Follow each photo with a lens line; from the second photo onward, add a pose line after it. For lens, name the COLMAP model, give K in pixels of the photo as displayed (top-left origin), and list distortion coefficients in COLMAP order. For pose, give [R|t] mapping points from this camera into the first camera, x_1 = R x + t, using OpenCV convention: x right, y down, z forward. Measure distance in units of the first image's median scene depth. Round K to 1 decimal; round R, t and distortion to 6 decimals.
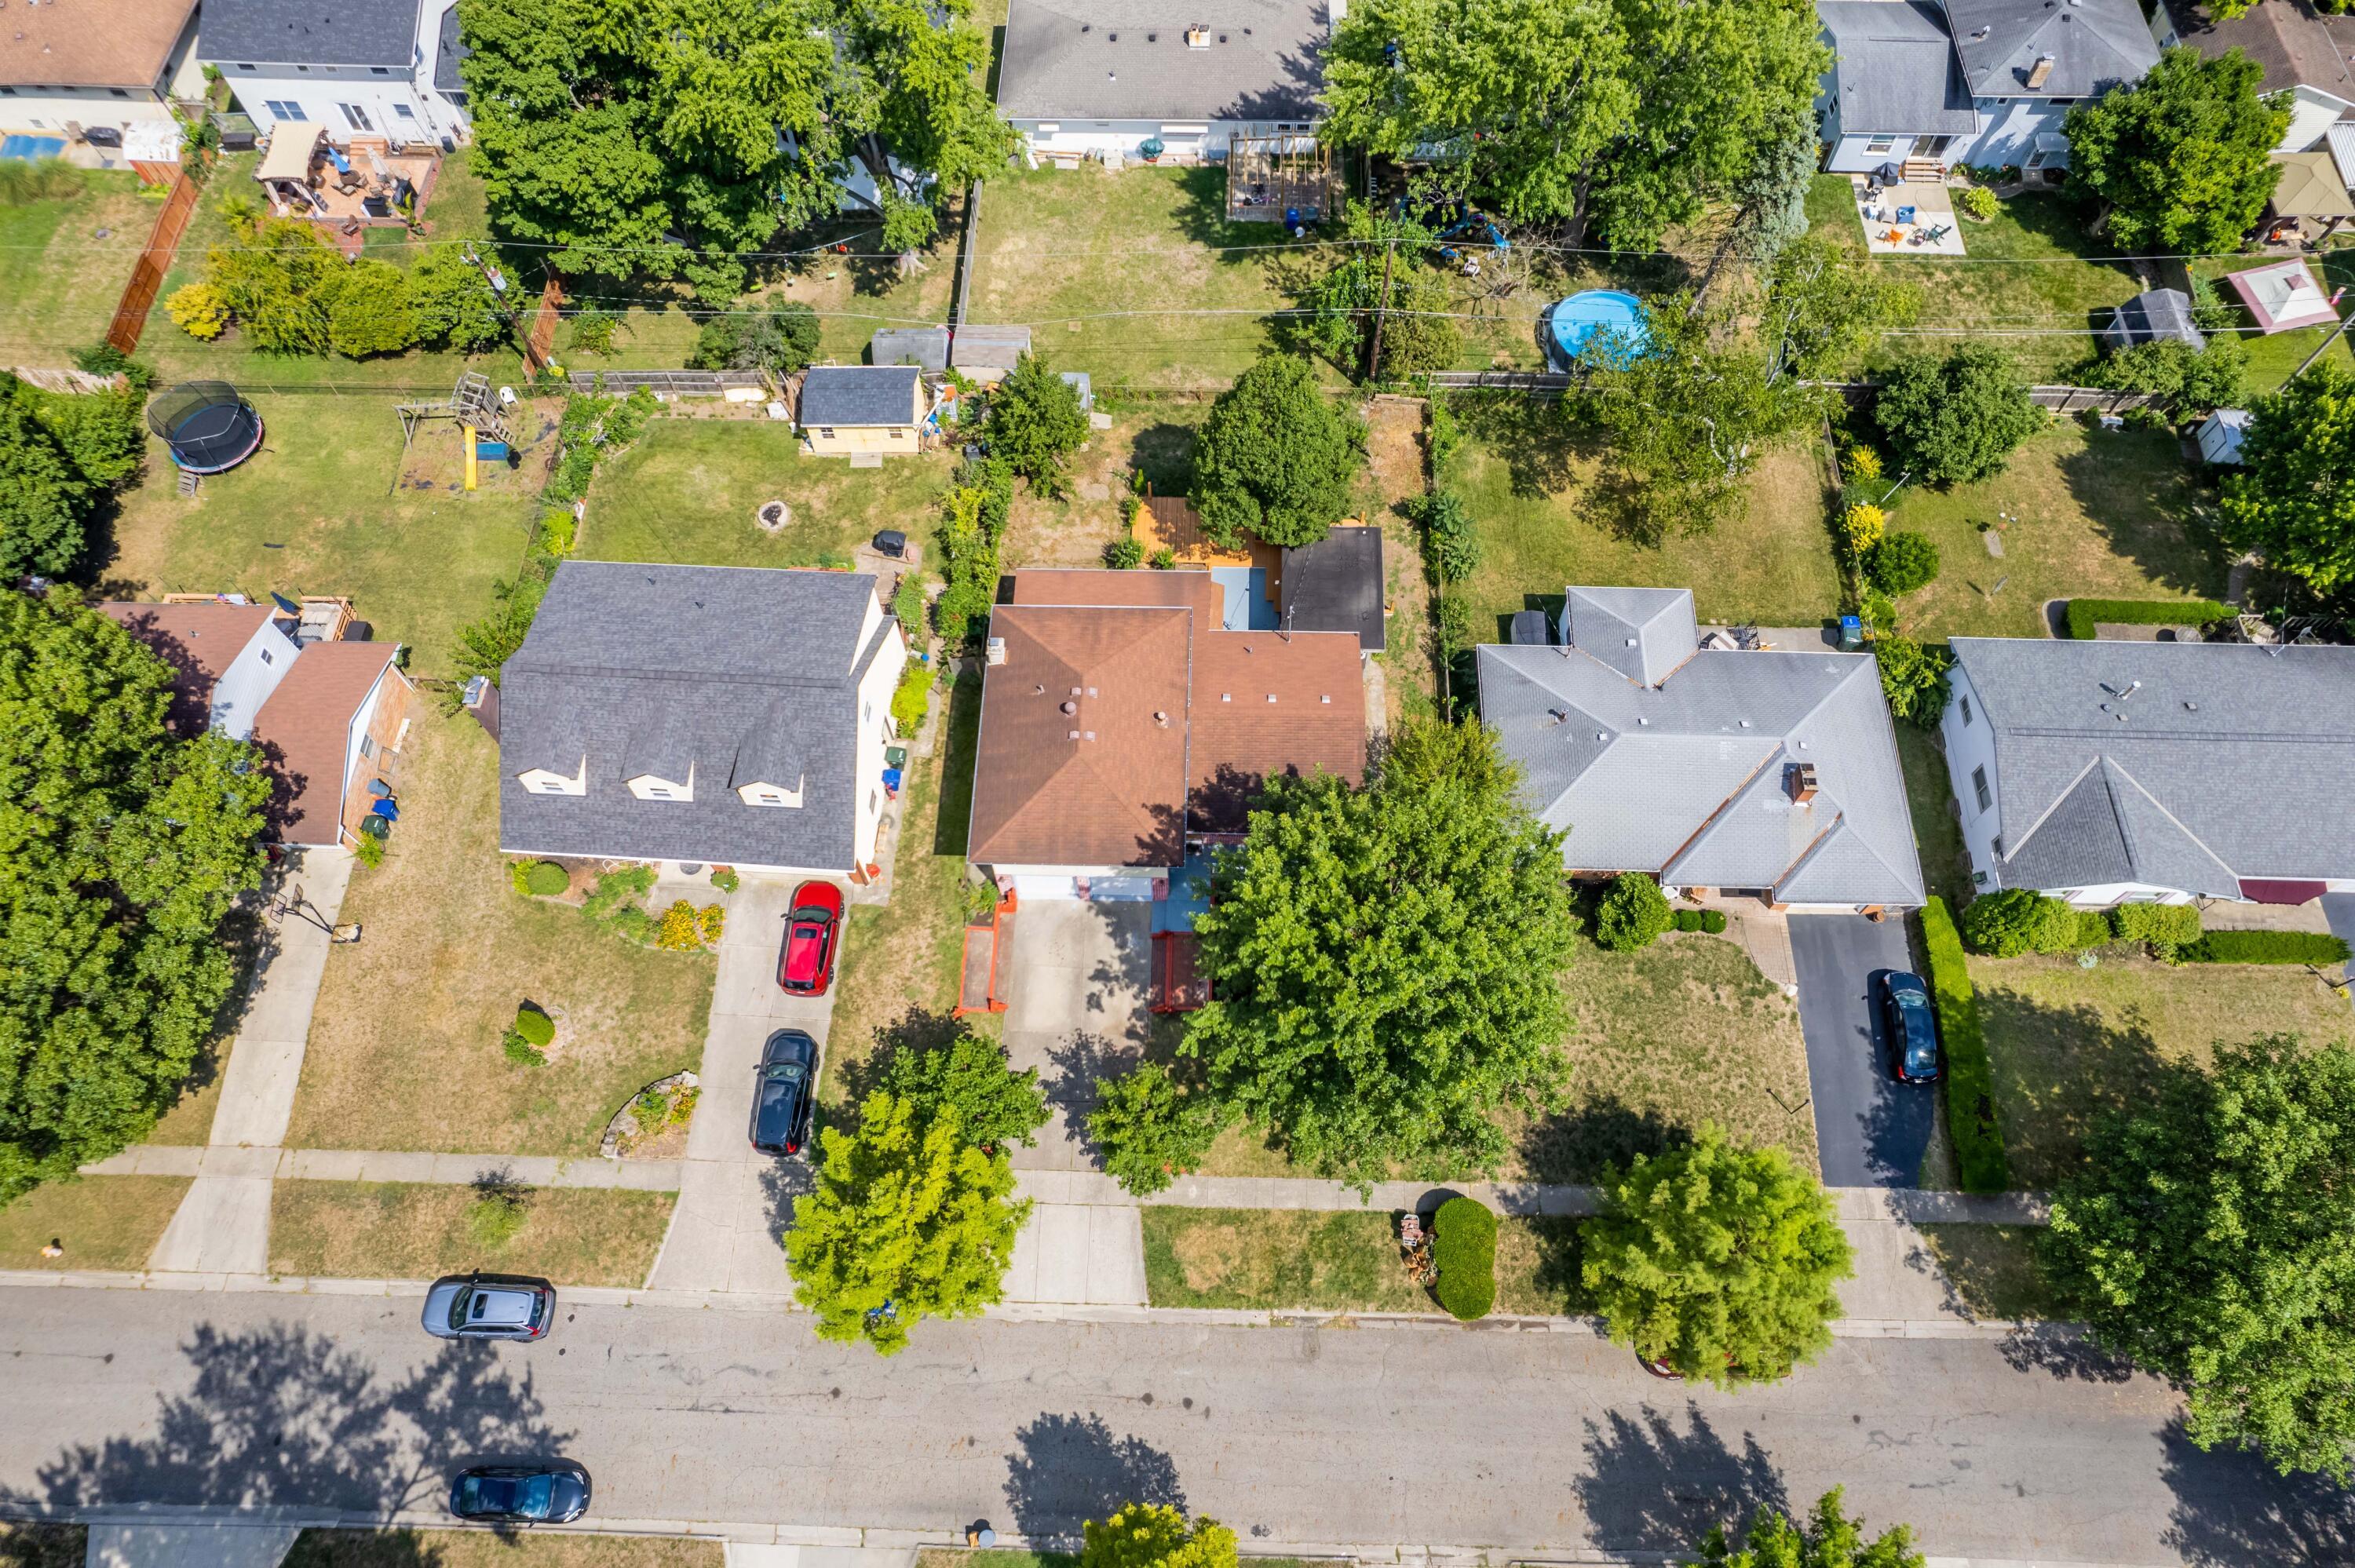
lens RADIAL K [[1510.8, 0, 1189.3], [0, 1510.8, 791.2], [0, 0, 1]] dist [-0.087806, 0.086235]
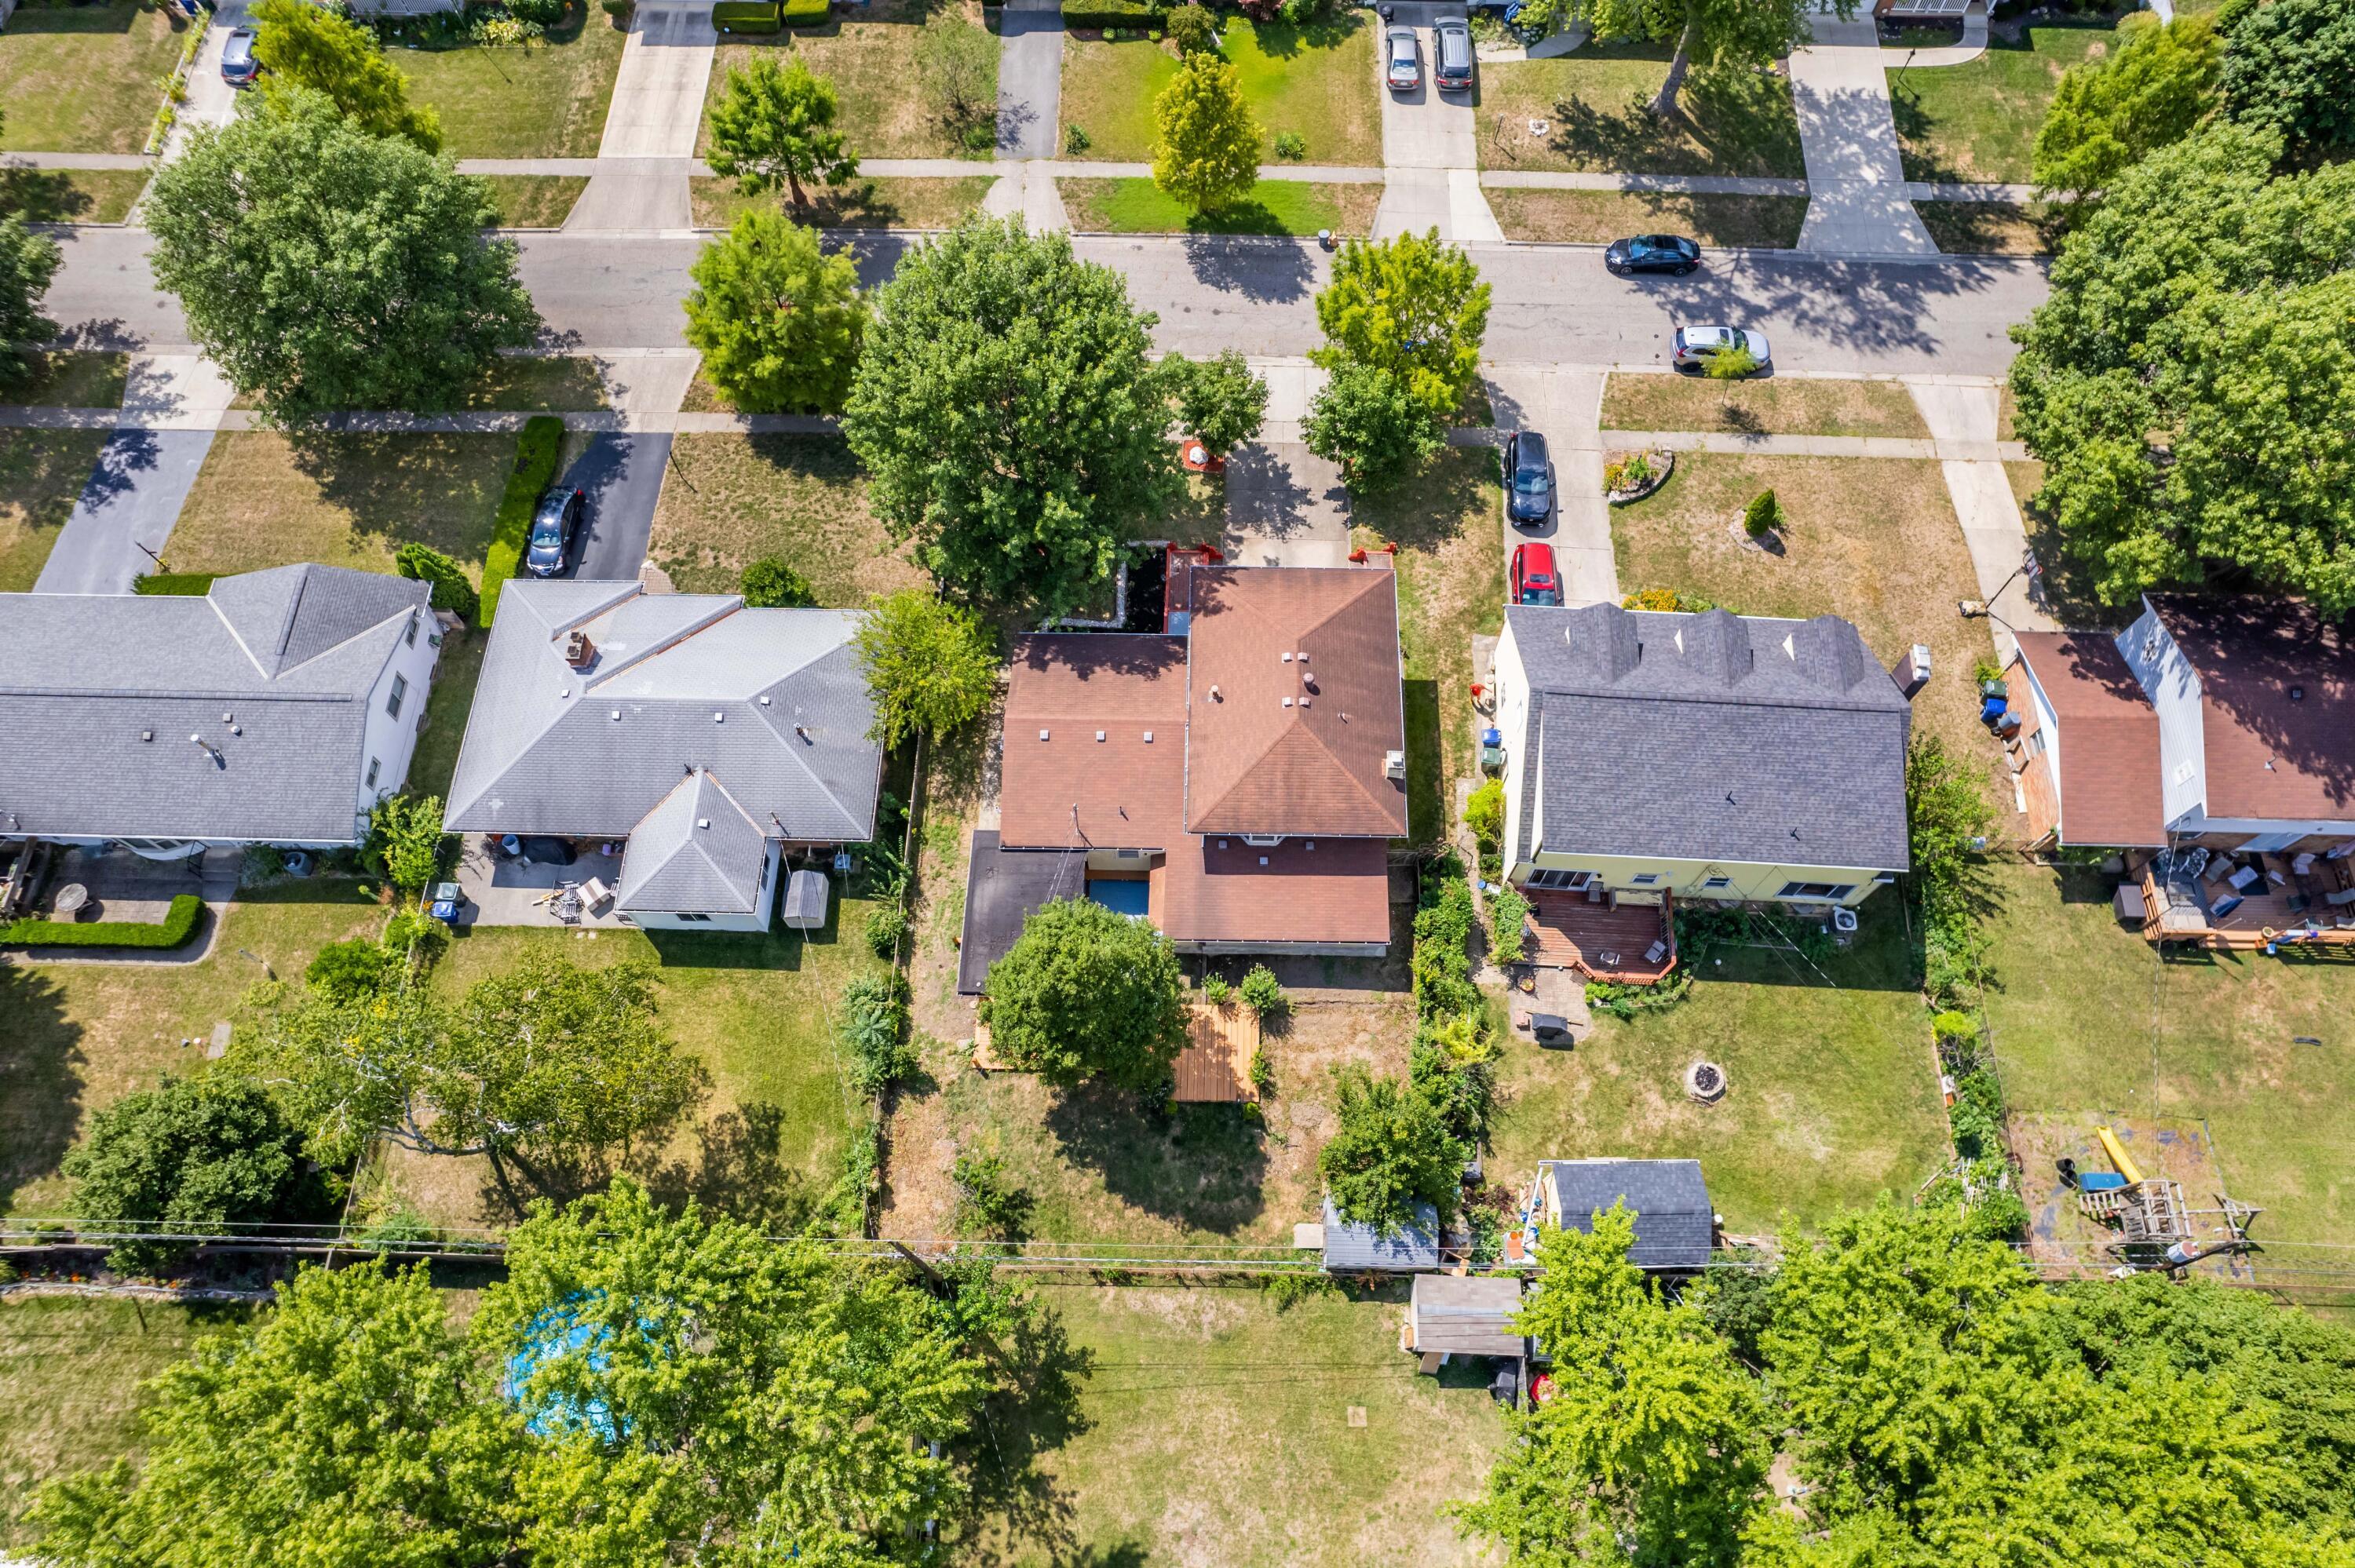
lens RADIAL K [[1510.8, 0, 1189.3], [0, 1510.8, 791.2], [0, 0, 1]] dist [-0.087806, 0.086235]
pose [[-0.999961, 0.007209, 0.005035, -0.006158], [-0.000515, -0.619623, 0.784900, -0.825983], [0.008778, 0.784867, 0.619603, 0.431972]]
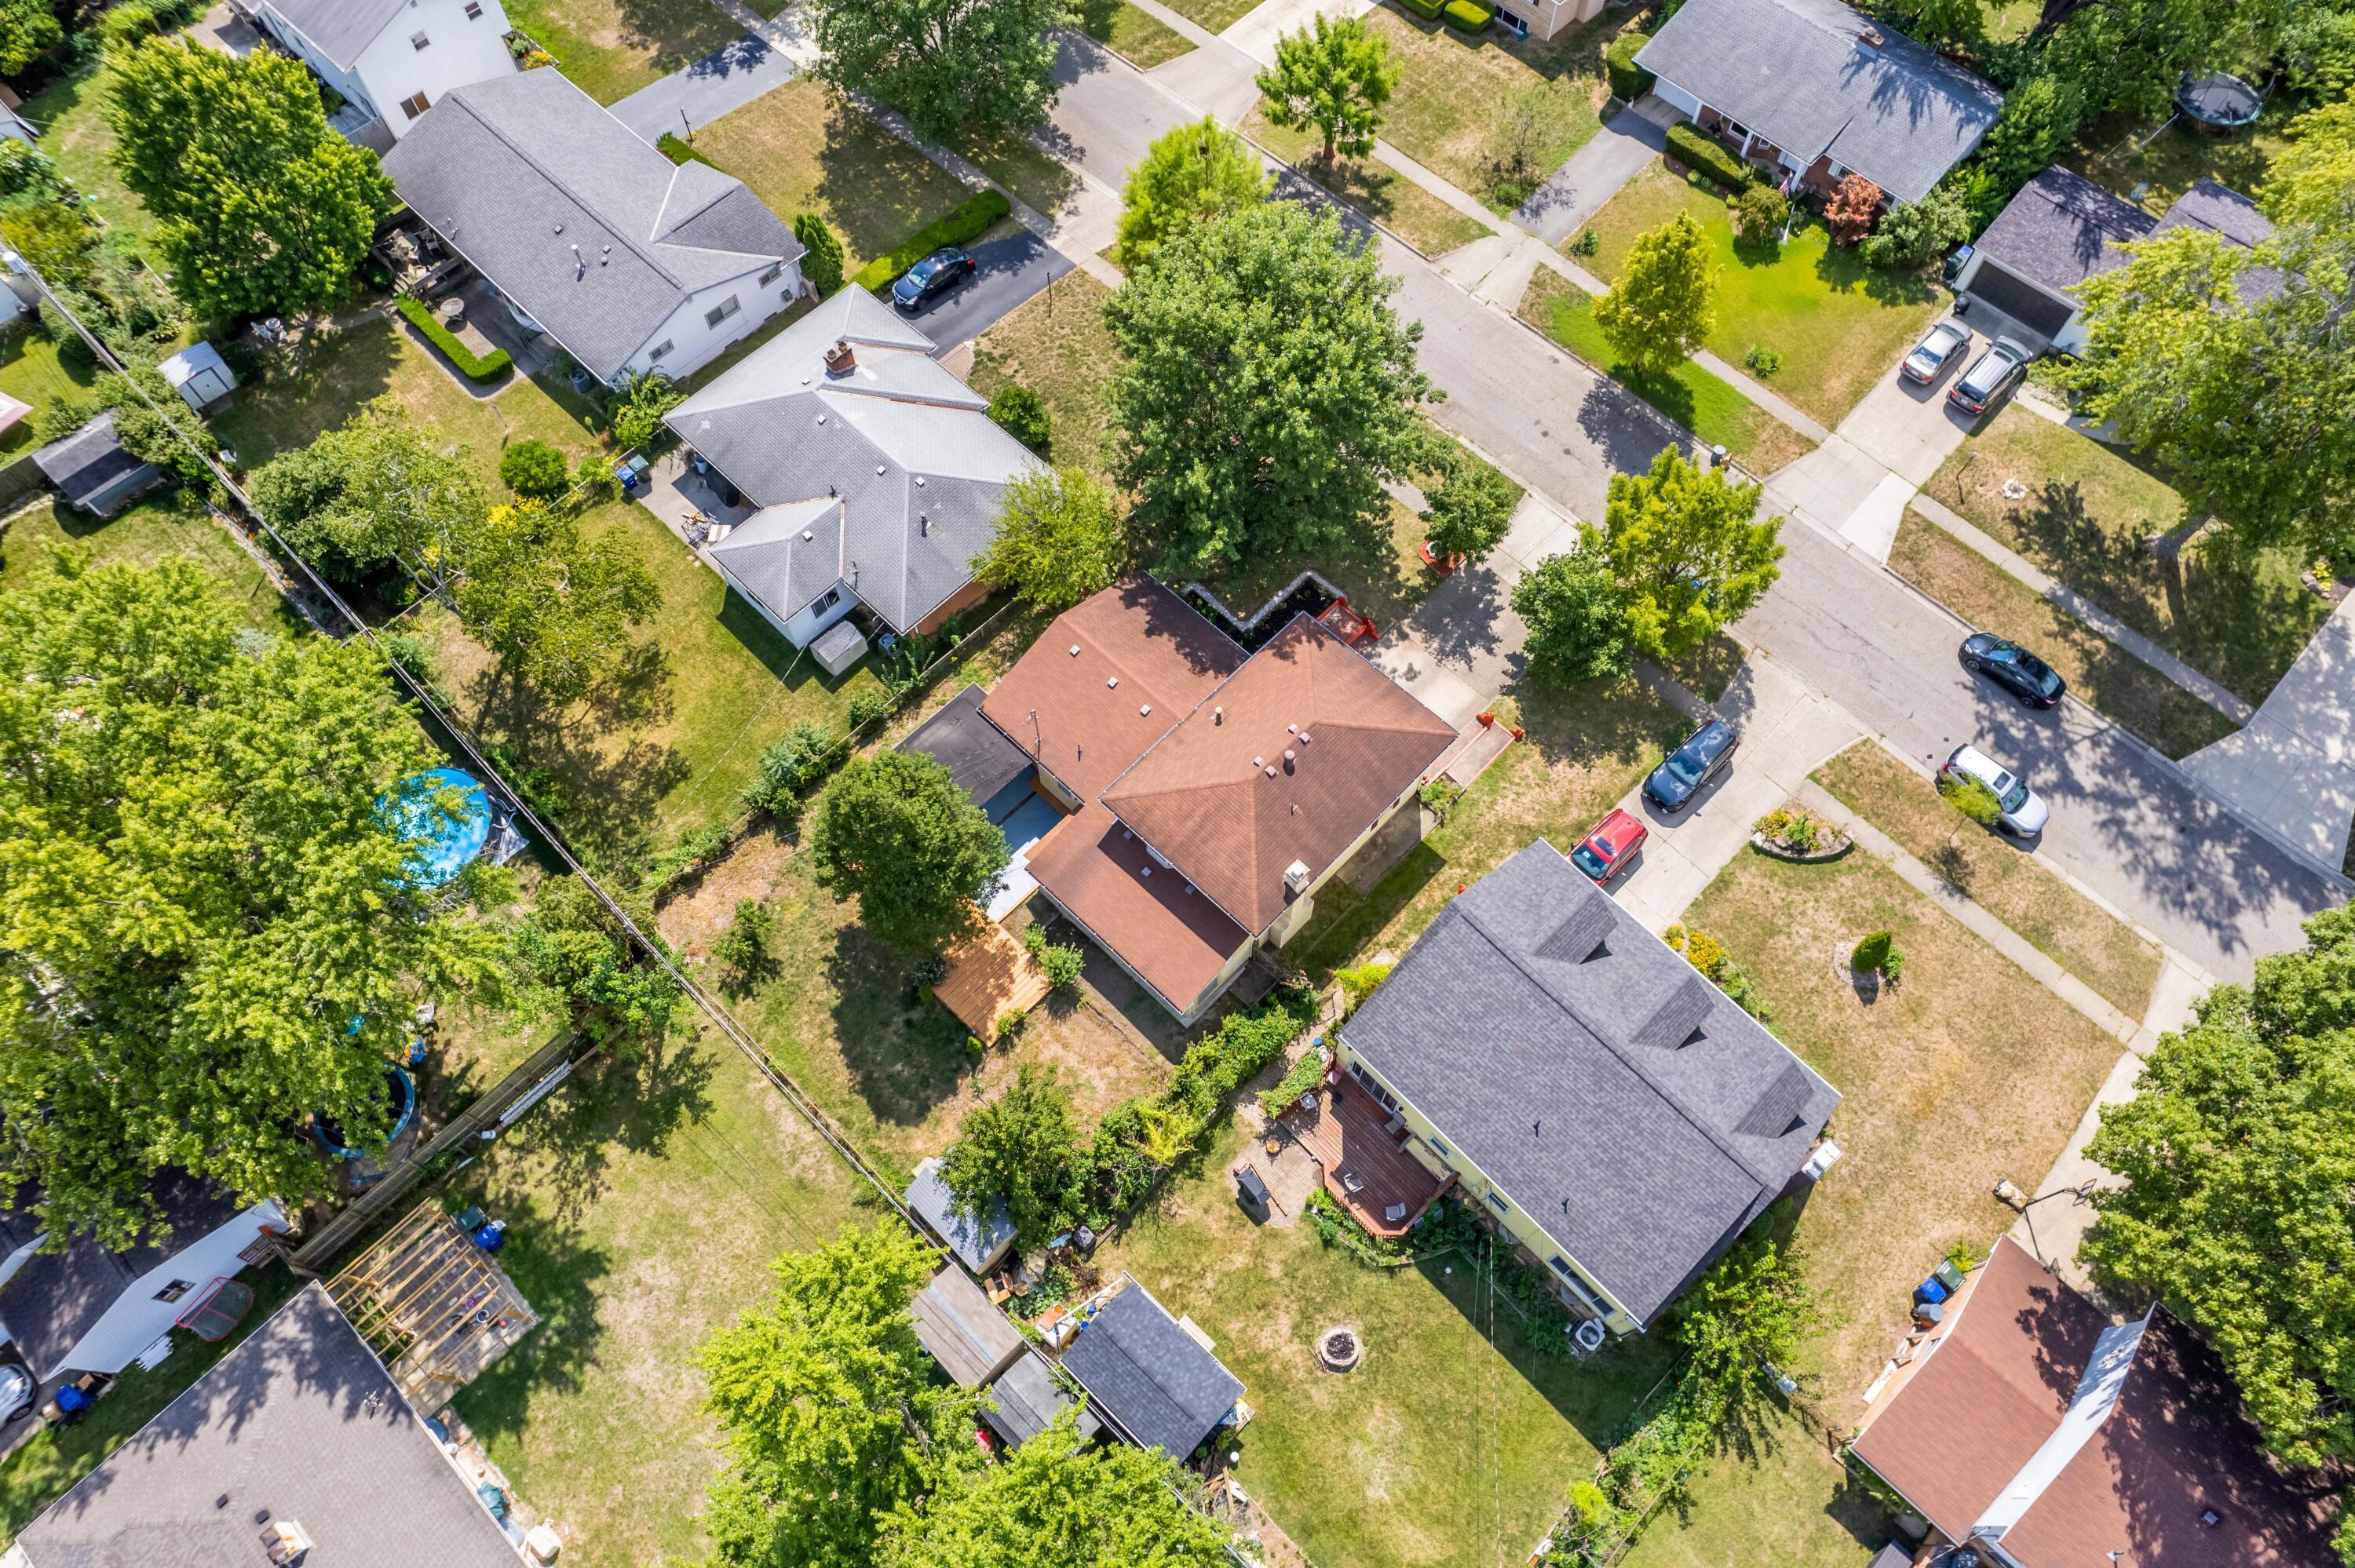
lens RADIAL K [[1510.8, 0, 1189.3], [0, 1510.8, 791.2], [0, 0, 1]] dist [-0.087806, 0.086235]
pose [[-0.736416, -0.601610, 0.309447, -0.329207], [0.607330, -0.386360, 0.694173, -0.739481], [-0.298063, 0.699137, 0.649897, 0.387699]]
